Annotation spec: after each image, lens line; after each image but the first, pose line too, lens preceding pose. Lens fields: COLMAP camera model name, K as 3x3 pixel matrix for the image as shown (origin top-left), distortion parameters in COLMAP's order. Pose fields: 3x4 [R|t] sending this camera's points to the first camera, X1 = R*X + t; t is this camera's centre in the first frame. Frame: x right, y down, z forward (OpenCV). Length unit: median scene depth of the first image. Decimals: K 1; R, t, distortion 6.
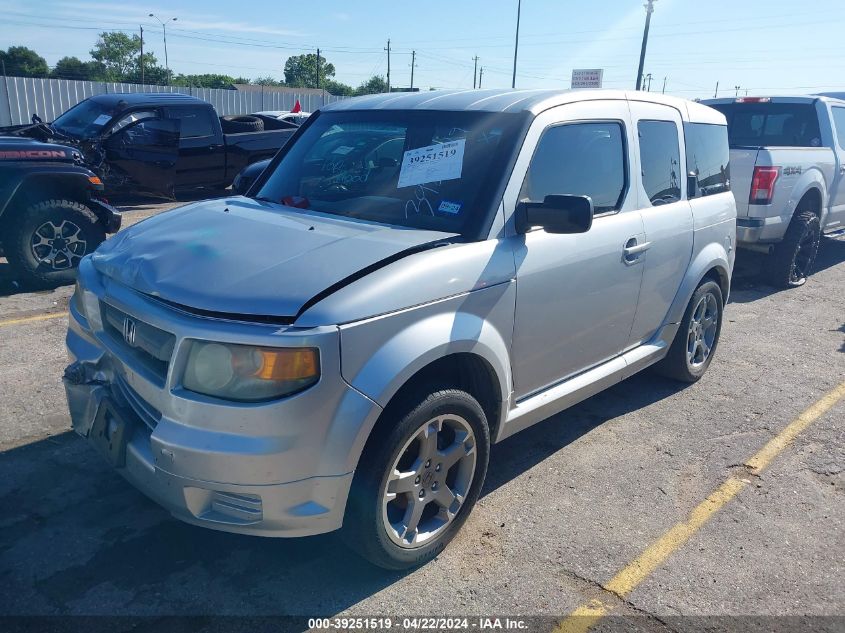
lens RADIAL K [[702.8, 0, 418.9], [0, 702.8, 311.4], [0, 0, 1]] dist [-0.009612, -0.004709]
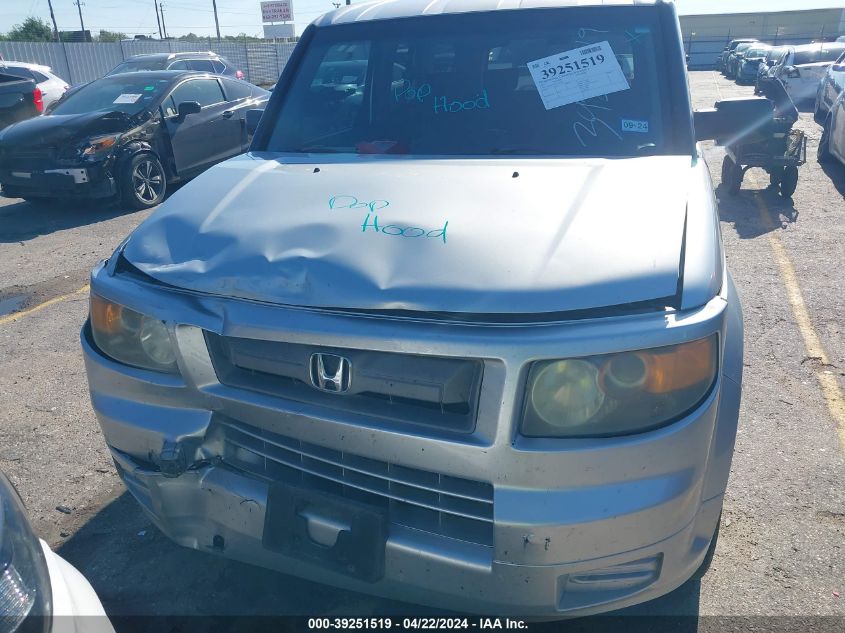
lens RADIAL K [[702.8, 0, 418.9], [0, 702.8, 311.4], [0, 0, 1]] dist [-0.009612, -0.004709]
pose [[0.896767, -0.202310, 0.393547, -0.492251], [0.170711, 0.978690, 0.114119, -0.069587], [-0.408248, -0.035155, 0.912194, 0.339684]]
